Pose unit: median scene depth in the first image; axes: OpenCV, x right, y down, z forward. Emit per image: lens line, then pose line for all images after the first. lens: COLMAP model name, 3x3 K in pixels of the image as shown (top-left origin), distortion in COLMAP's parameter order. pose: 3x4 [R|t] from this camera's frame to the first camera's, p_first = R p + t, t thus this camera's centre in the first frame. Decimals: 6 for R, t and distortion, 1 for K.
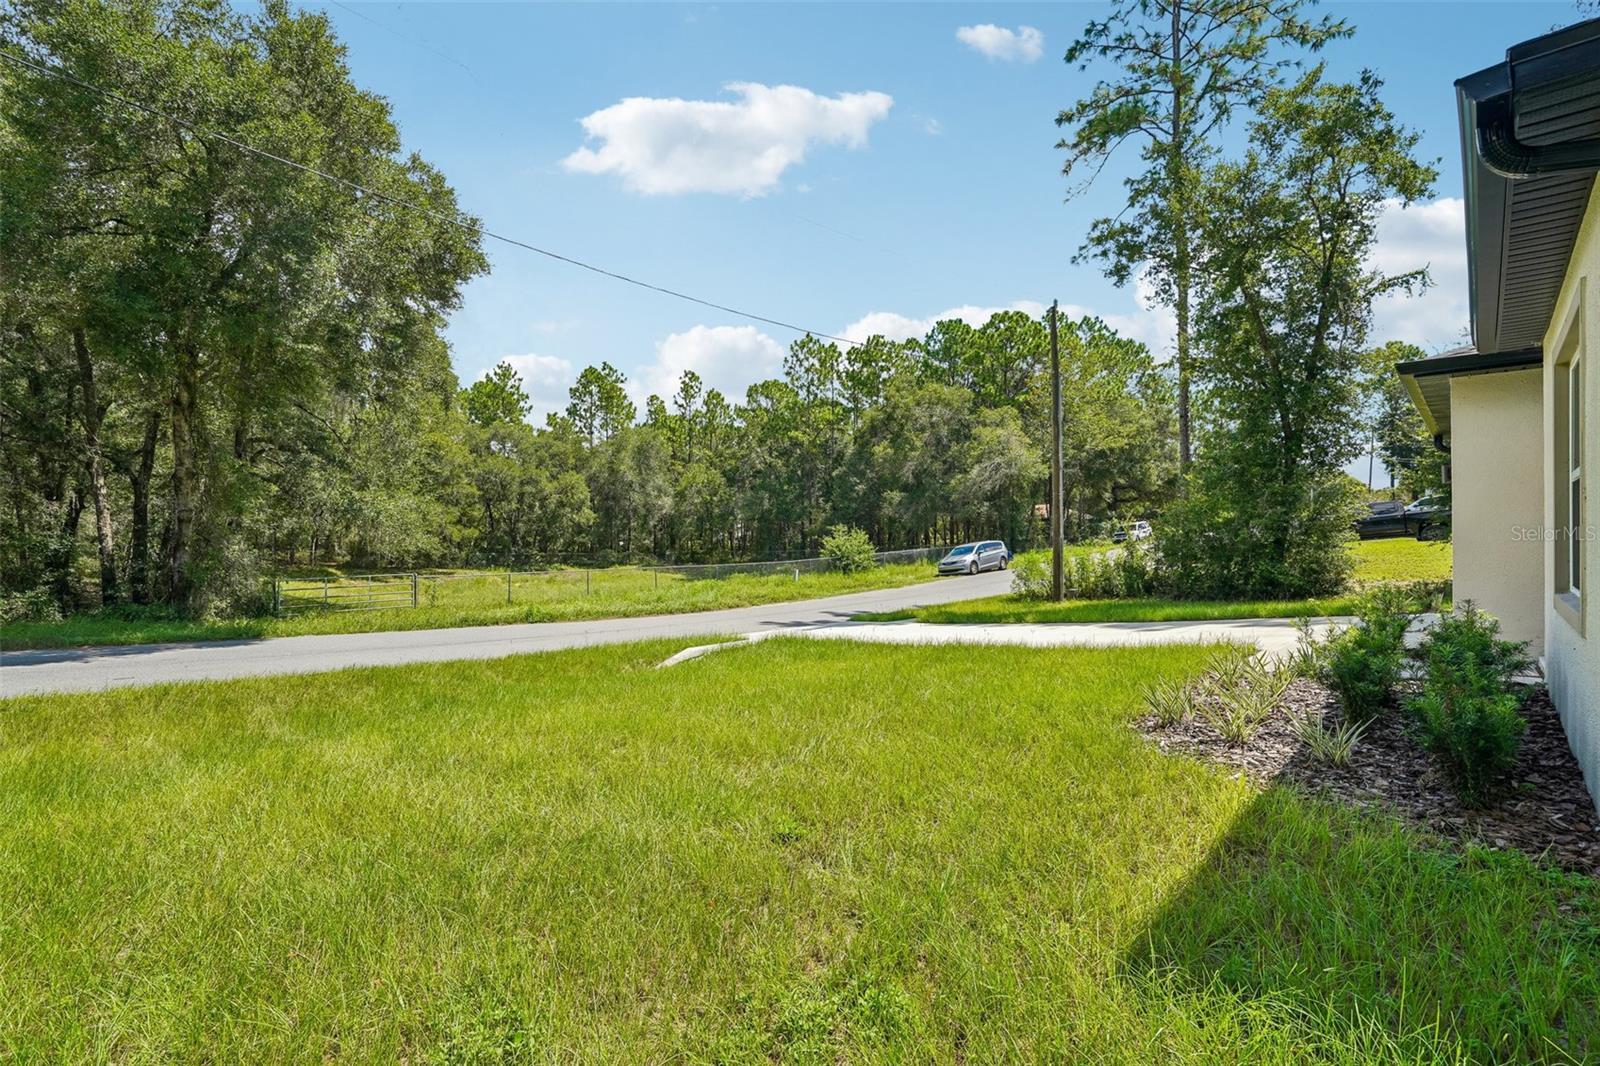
lens RADIAL K [[738.5, 0, 801.0], [0, 738.5, 534.6], [0, 0, 1]] dist [0.001501, 0.000304]
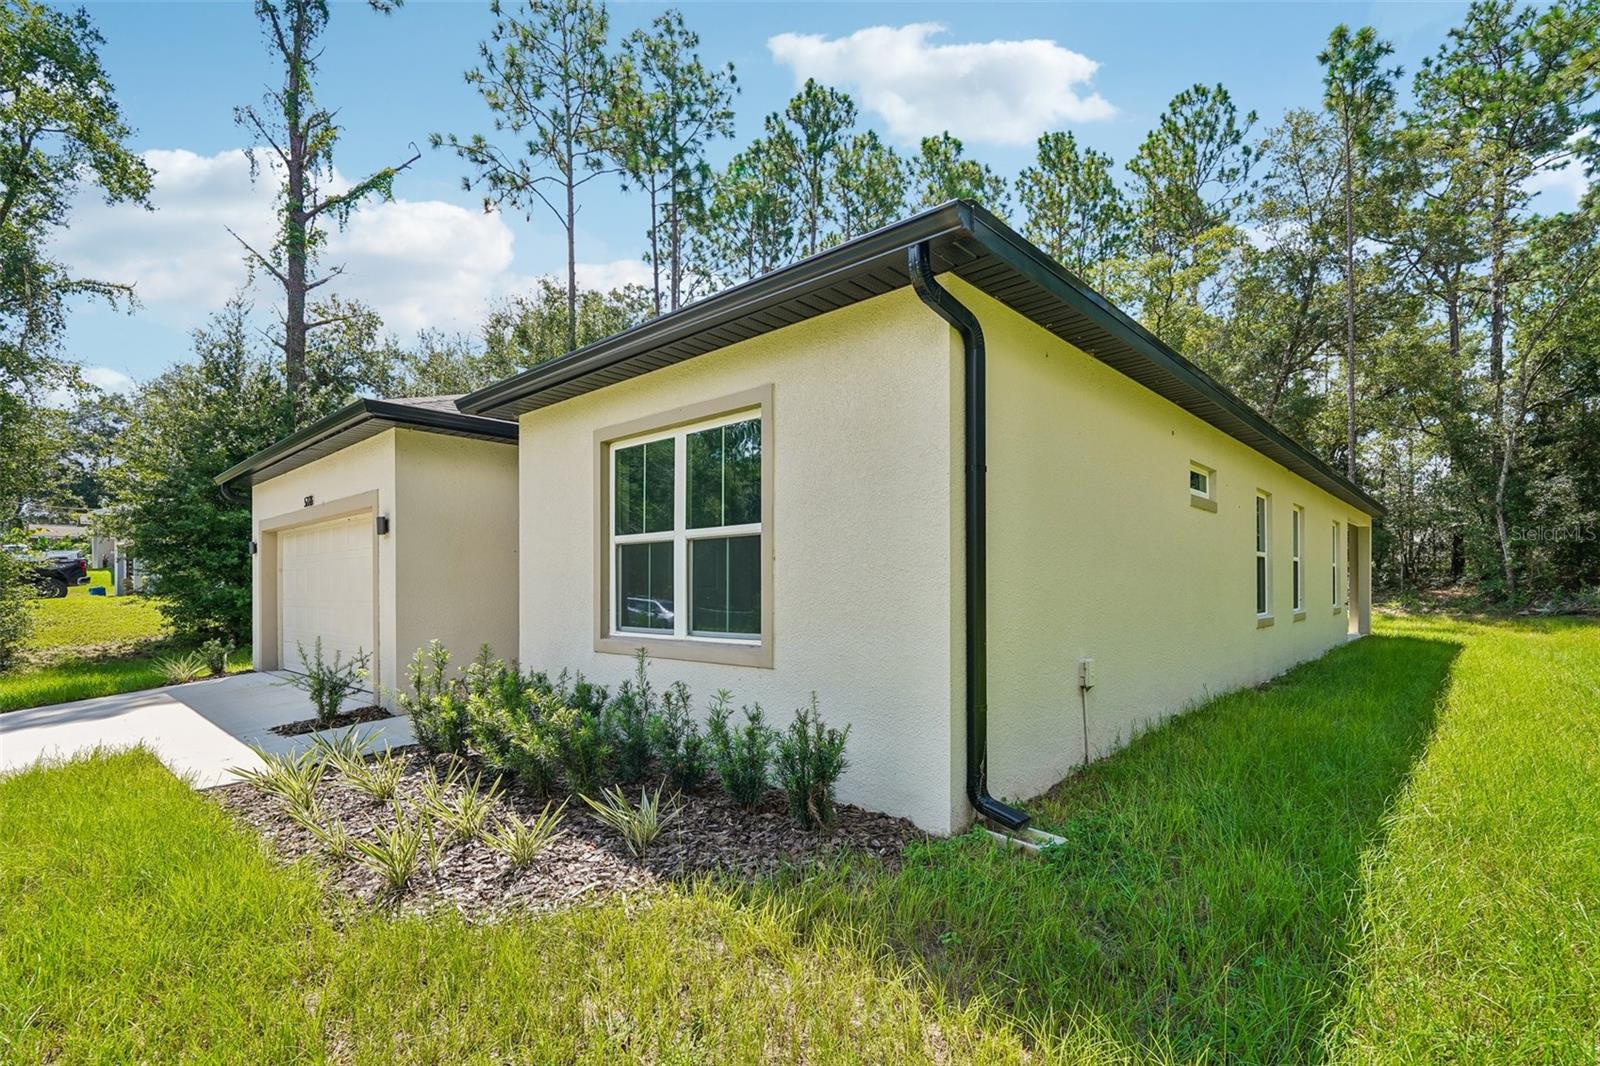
lens RADIAL K [[738.5, 0, 819.6], [0, 738.5, 592.8], [0, 0, 1]] dist [0.001501, 0.000304]
pose [[-0.009657, 0.000228, 0.999953, -0.067092], [-0.004594, 0.999989, -0.000272, 0.002302], [-0.999943, -0.004596, -0.009656, 0.294910]]
